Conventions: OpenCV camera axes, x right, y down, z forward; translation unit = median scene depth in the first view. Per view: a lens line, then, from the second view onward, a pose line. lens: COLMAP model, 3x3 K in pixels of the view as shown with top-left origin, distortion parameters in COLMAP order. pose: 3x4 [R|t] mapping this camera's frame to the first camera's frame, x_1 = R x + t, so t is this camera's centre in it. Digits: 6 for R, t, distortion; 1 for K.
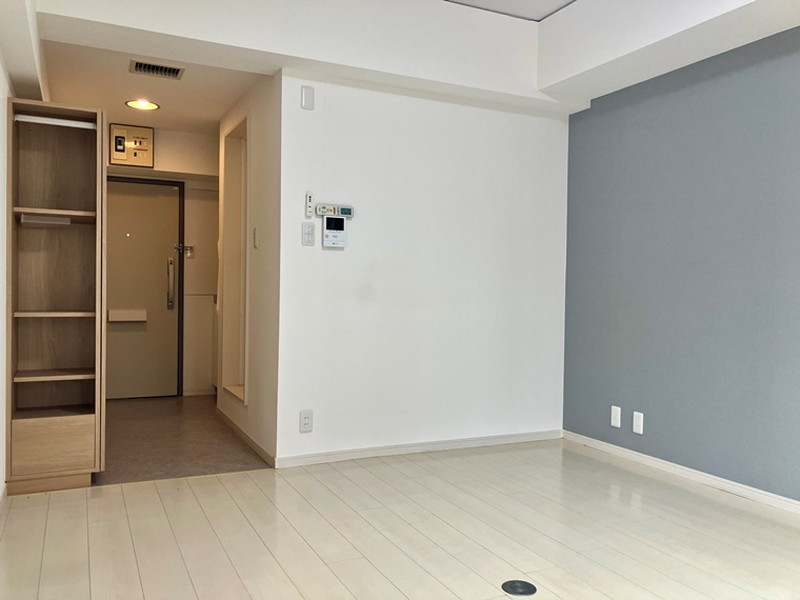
lens RADIAL K [[653.9, 0, 400.0], [0, 653.9, 300.0], [0, 0, 1]] dist [0.003223, -0.007651]
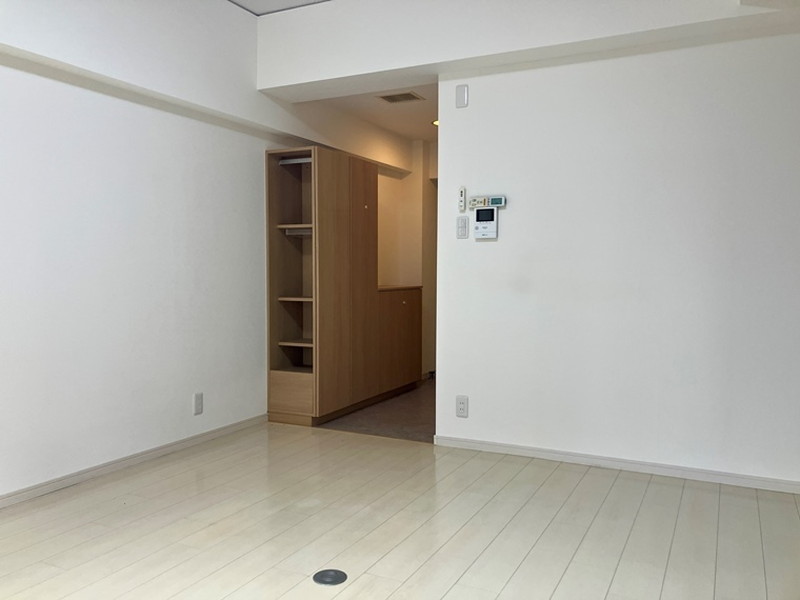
lens RADIAL K [[653.9, 0, 400.0], [0, 653.9, 300.0], [0, 0, 1]] dist [0.003223, -0.007651]
pose [[0.599741, 0.019840, -0.799948, 0.629523], [-0.009110, 0.999797, 0.017966, -0.003025], [0.800142, -0.003487, 0.599800, 0.293042]]
